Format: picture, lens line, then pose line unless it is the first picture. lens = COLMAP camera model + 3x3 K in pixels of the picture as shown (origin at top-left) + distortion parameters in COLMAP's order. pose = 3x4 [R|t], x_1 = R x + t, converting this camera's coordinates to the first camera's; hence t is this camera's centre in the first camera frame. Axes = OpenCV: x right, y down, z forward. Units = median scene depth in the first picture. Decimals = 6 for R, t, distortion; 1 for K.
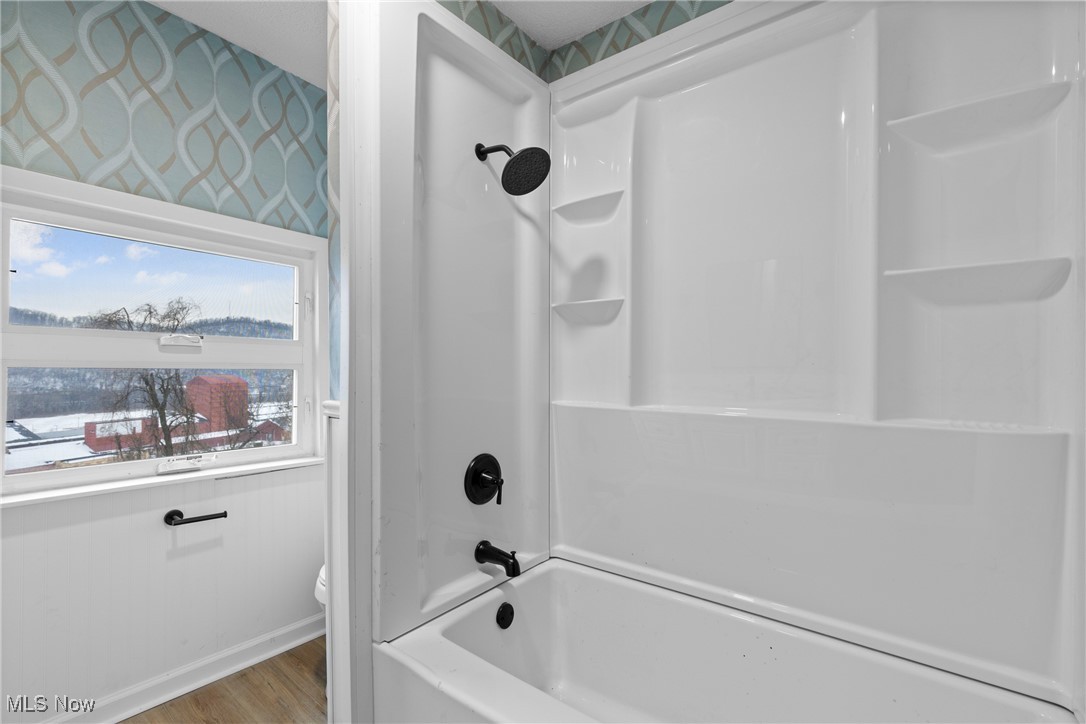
lens RADIAL K [[483.8, 0, 543.0], [0, 483.8, 362.0], [0, 0, 1]] dist [0.002181, -0.000189]
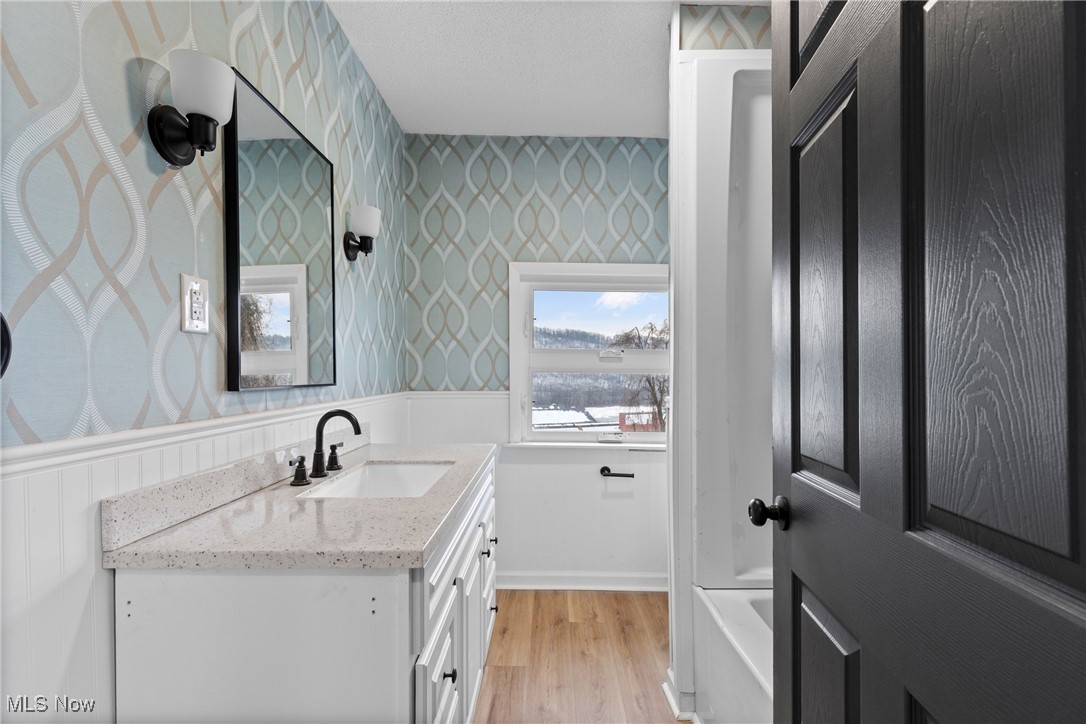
lens RADIAL K [[489.2, 0, 546.8], [0, 489.2, 366.9], [0, 0, 1]] dist [0.006440, -0.000678]
pose [[0.615282, -0.007012, -0.788276, 0.306407], [0.006466, 0.999972, -0.003849, 0.000290], [0.788280, -0.002728, 0.615310, -0.077020]]
